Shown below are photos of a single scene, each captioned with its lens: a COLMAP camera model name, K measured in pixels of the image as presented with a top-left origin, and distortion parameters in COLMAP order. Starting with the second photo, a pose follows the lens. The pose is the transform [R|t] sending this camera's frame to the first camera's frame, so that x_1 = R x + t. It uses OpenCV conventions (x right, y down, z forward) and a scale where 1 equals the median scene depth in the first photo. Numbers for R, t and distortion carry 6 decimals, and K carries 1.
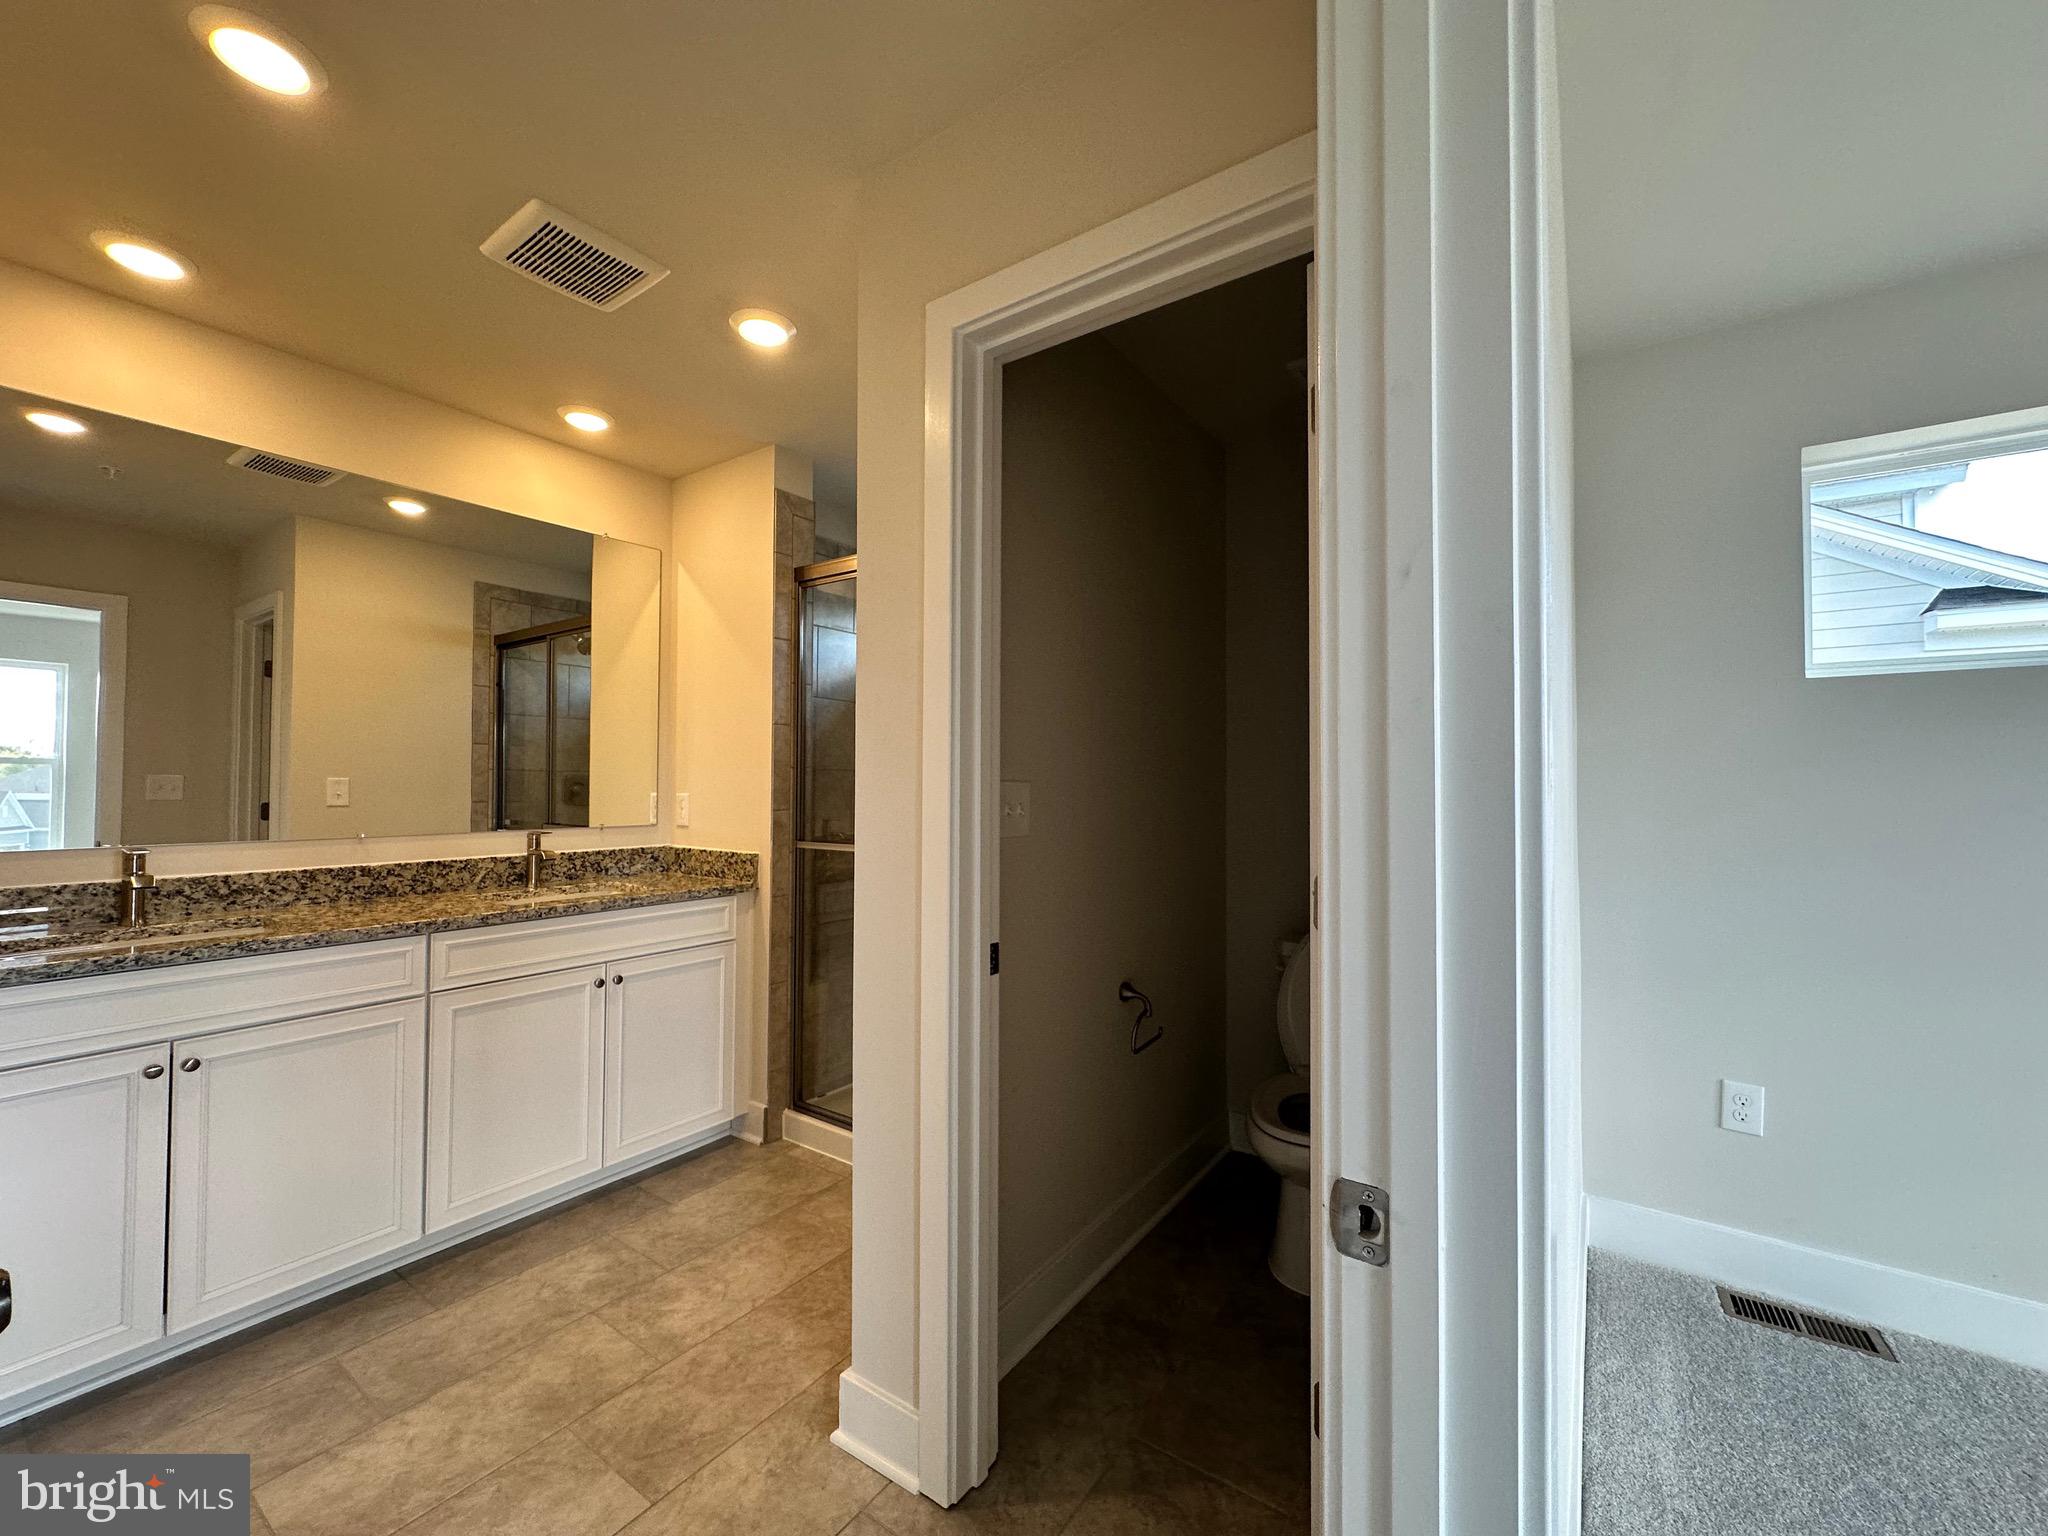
lens RADIAL K [[818.8, 0, 1026.4], [0, 818.8, 773.2], [0, 0, 1]] dist [0.000772, 0.000113]
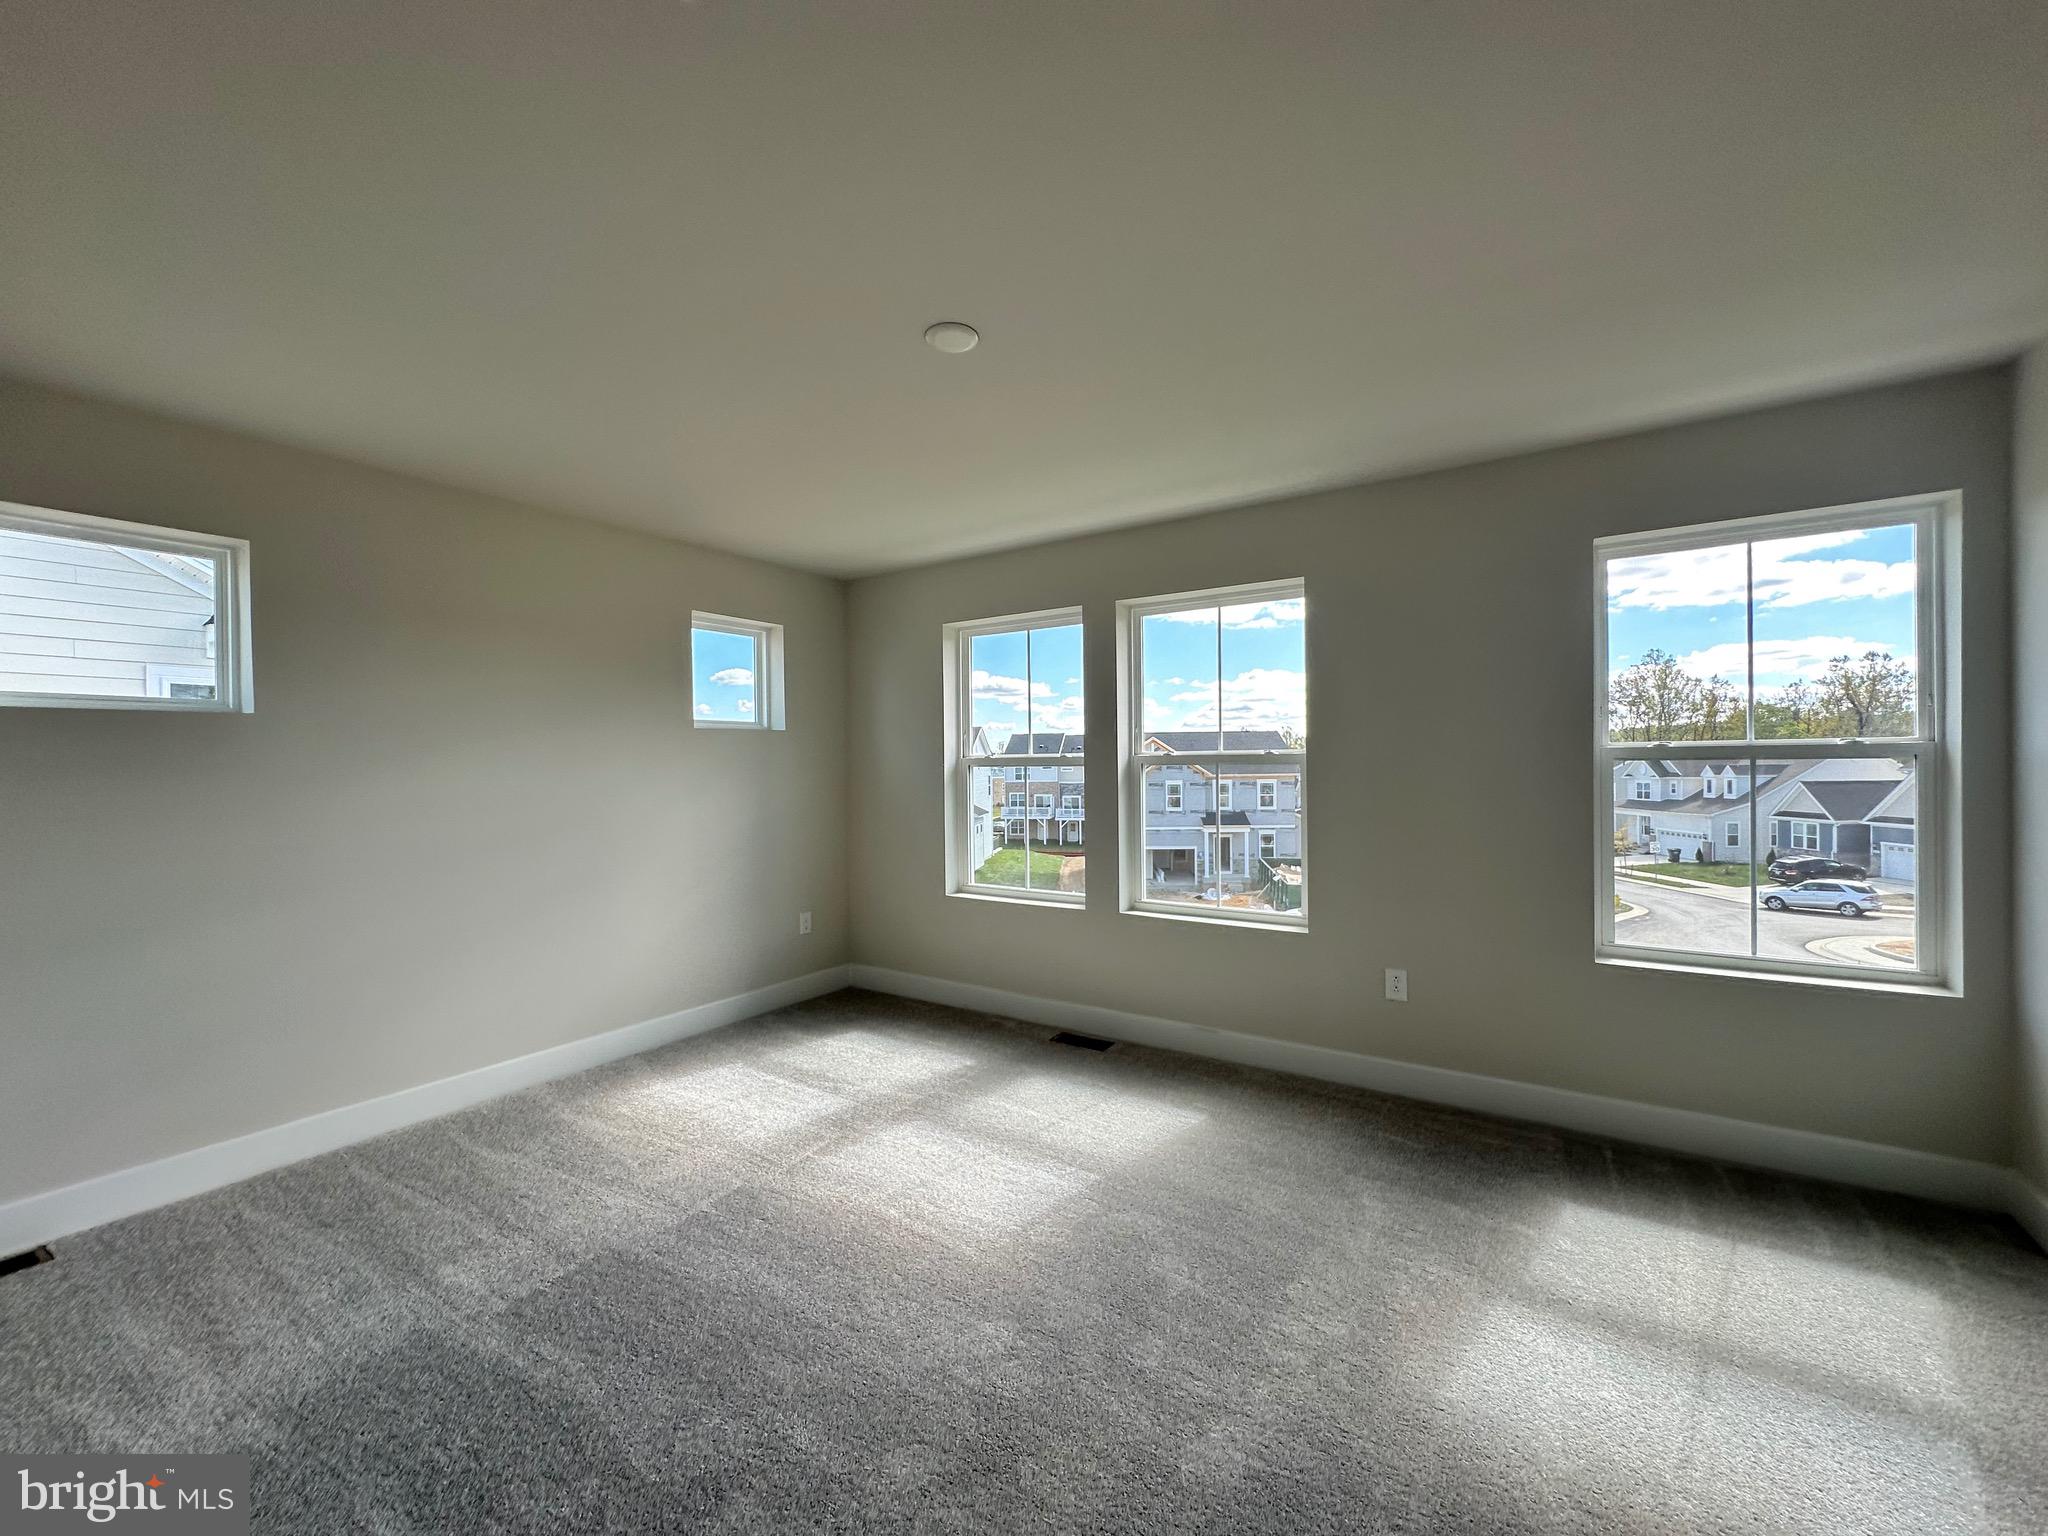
lens RADIAL K [[814.0, 0, 1025.7], [0, 814.0, 769.5], [0, 0, 1]] dist [-0.000747, 0.000358]
pose [[-0.020551, -0.009302, 0.999746, -0.134153], [-0.004683, 0.999947, 0.009208, -0.033111], [-0.999778, -0.004493, -0.020594, -0.301261]]
